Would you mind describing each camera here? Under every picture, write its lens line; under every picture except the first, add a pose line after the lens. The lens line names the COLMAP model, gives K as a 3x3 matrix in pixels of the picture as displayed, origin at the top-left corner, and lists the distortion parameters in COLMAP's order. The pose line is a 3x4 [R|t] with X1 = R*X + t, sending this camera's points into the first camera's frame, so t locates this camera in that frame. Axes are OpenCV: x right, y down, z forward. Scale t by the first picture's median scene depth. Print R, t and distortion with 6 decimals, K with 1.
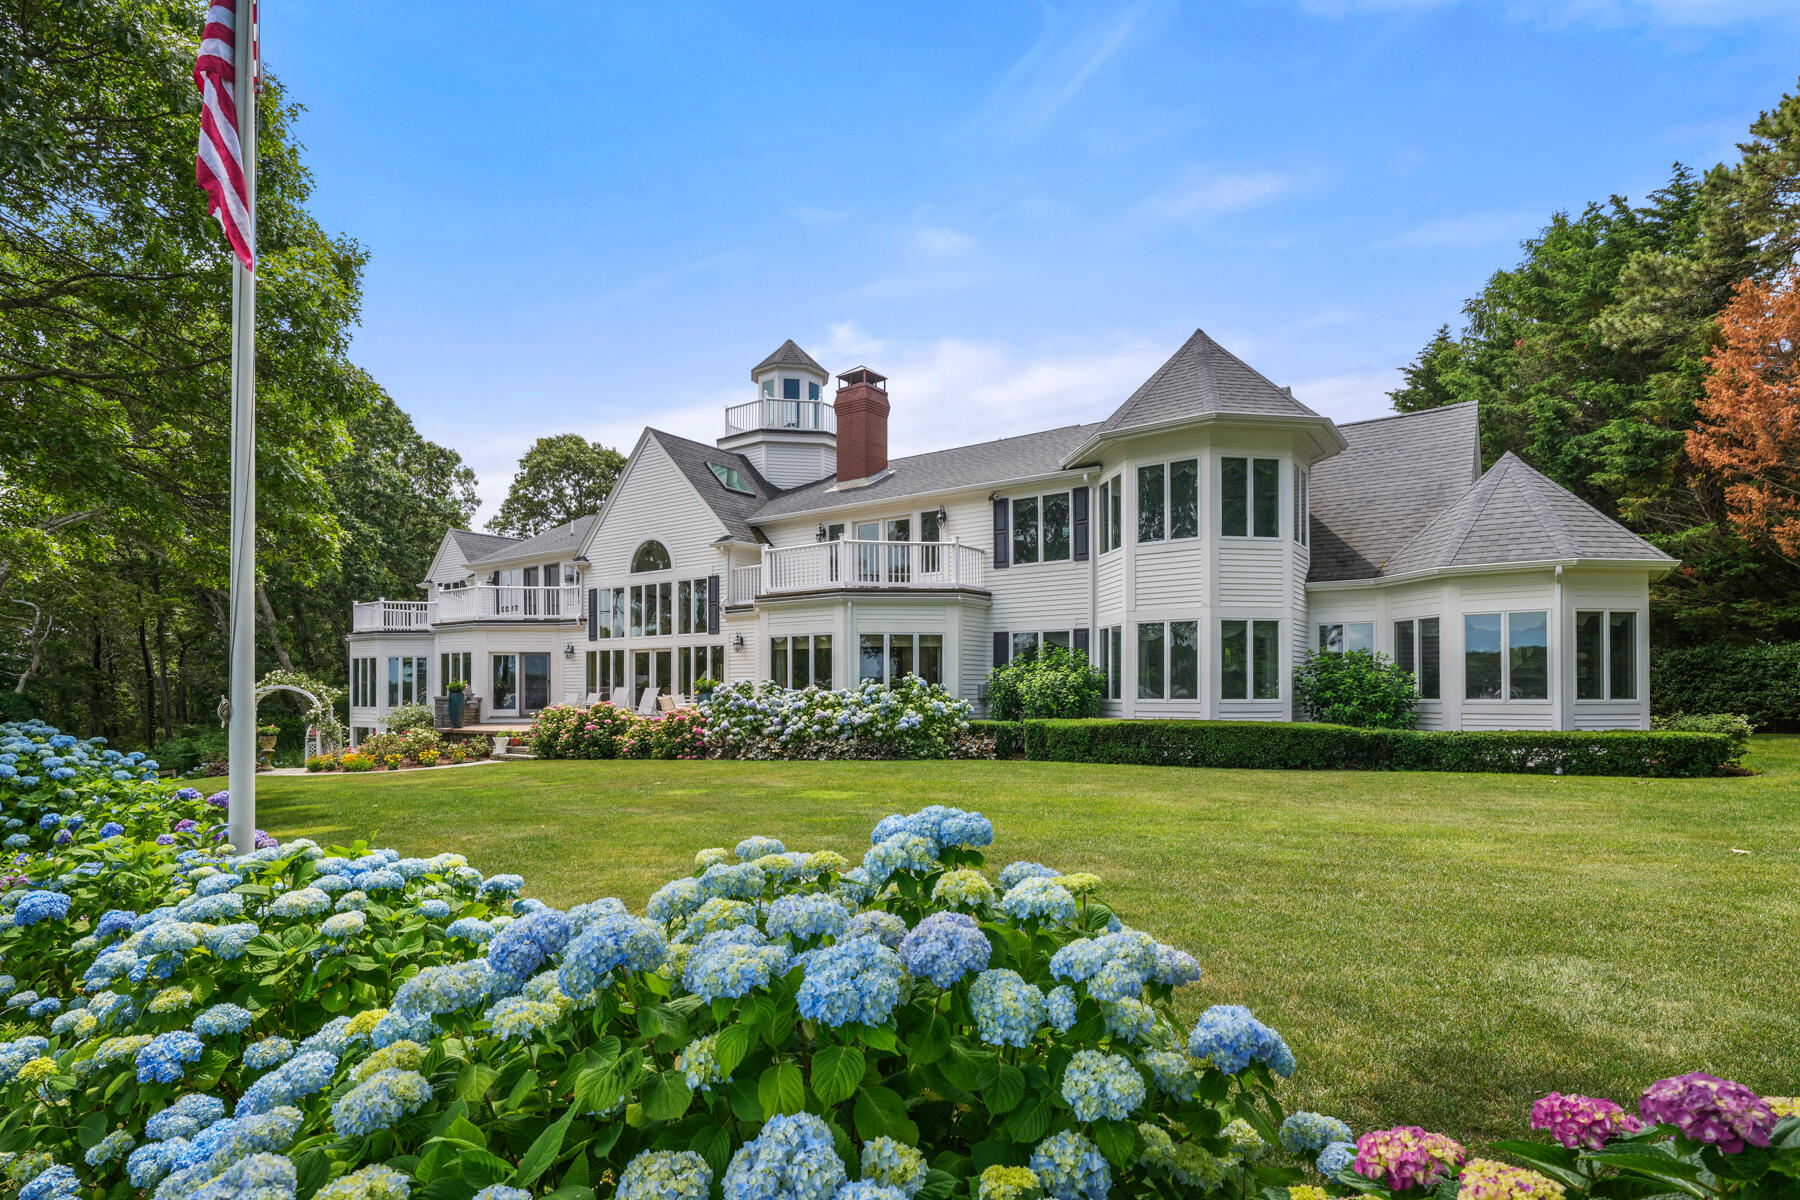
lens RADIAL K [[814.3, 0, 899.7], [0, 814.3, 634.2], [0, 0, 1]] dist [-0.000550, -0.000287]
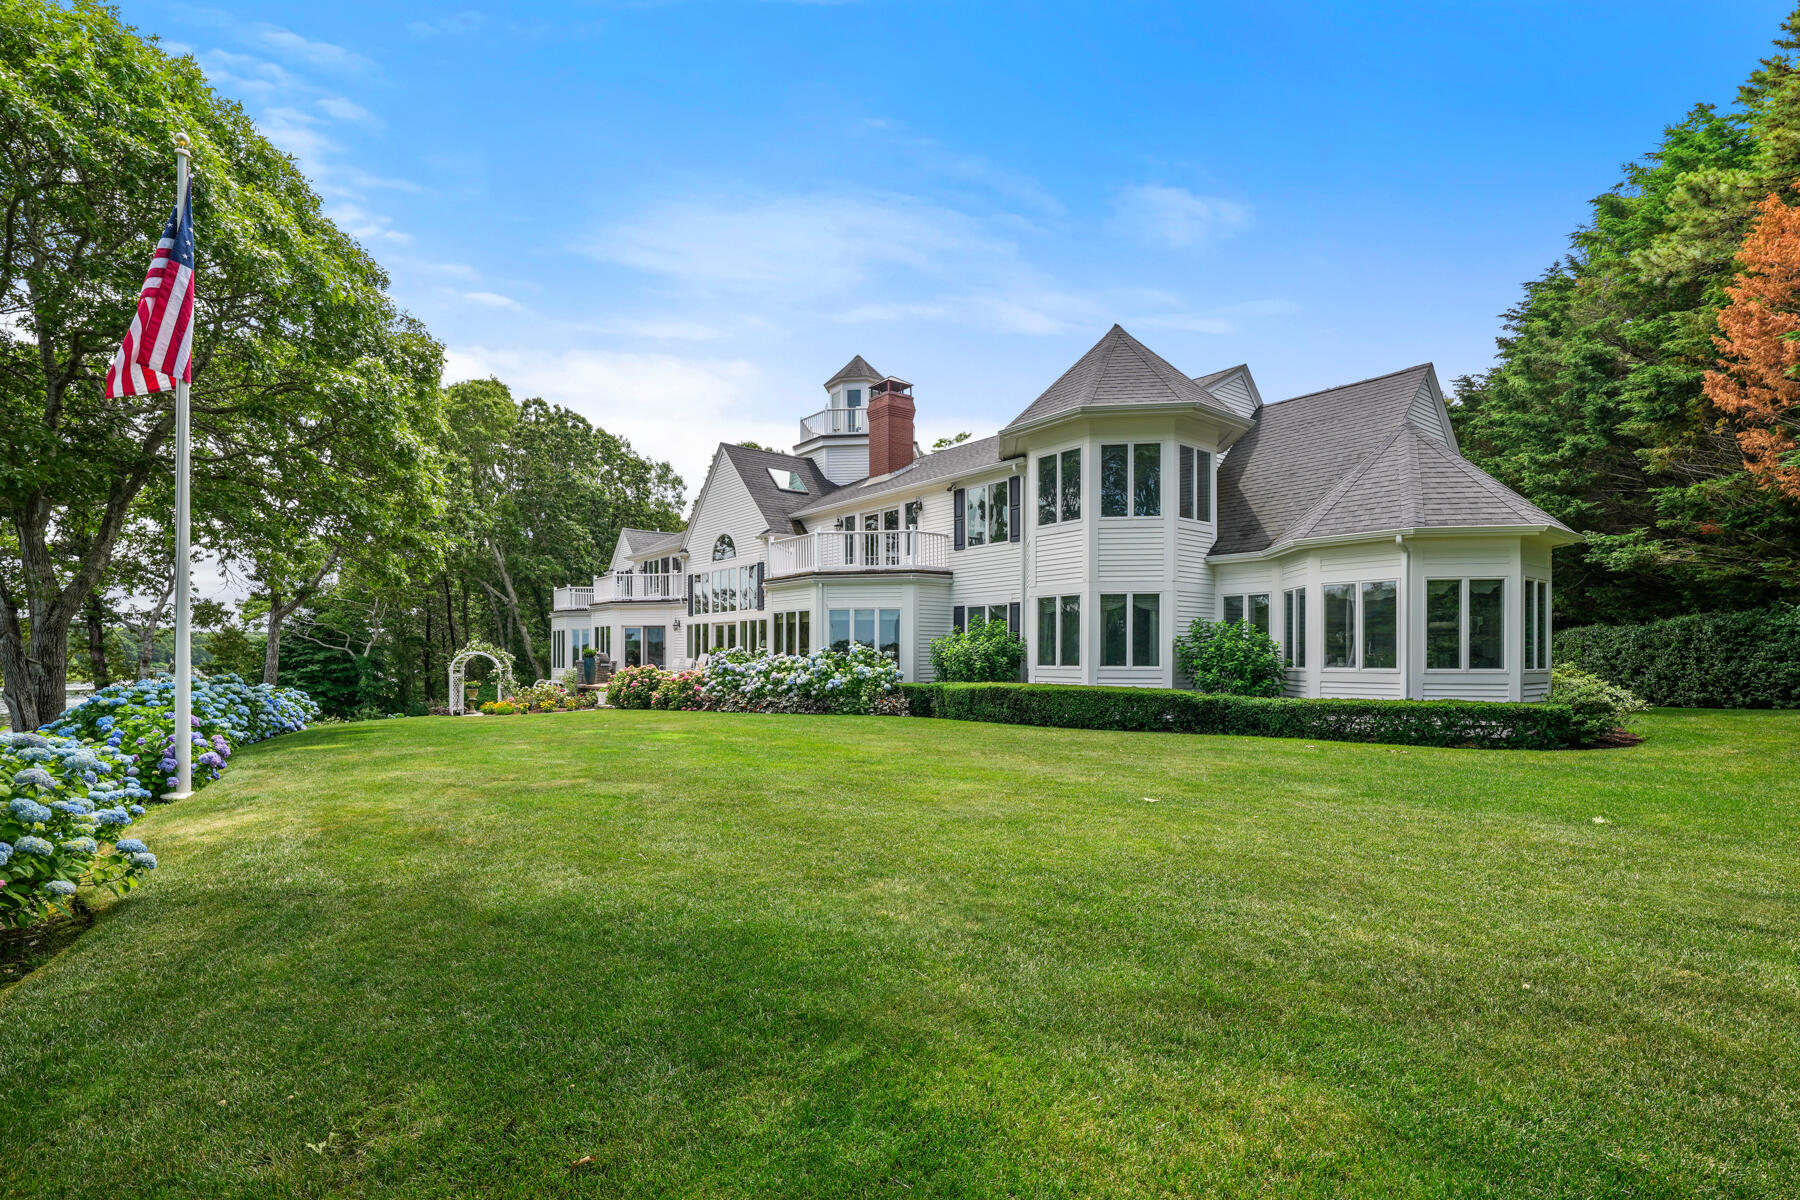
lens RADIAL K [[759.2, 0, 900.0], [0, 759.2, 600.0], [0, 0, 1]] dist [0.001378, -0.000898]
pose [[0.963139, -0.016145, -0.268518, 0.350177], [0.014594, 0.999863, -0.007770, -0.004491], [0.268607, 0.003565, 0.963243, -0.048648]]
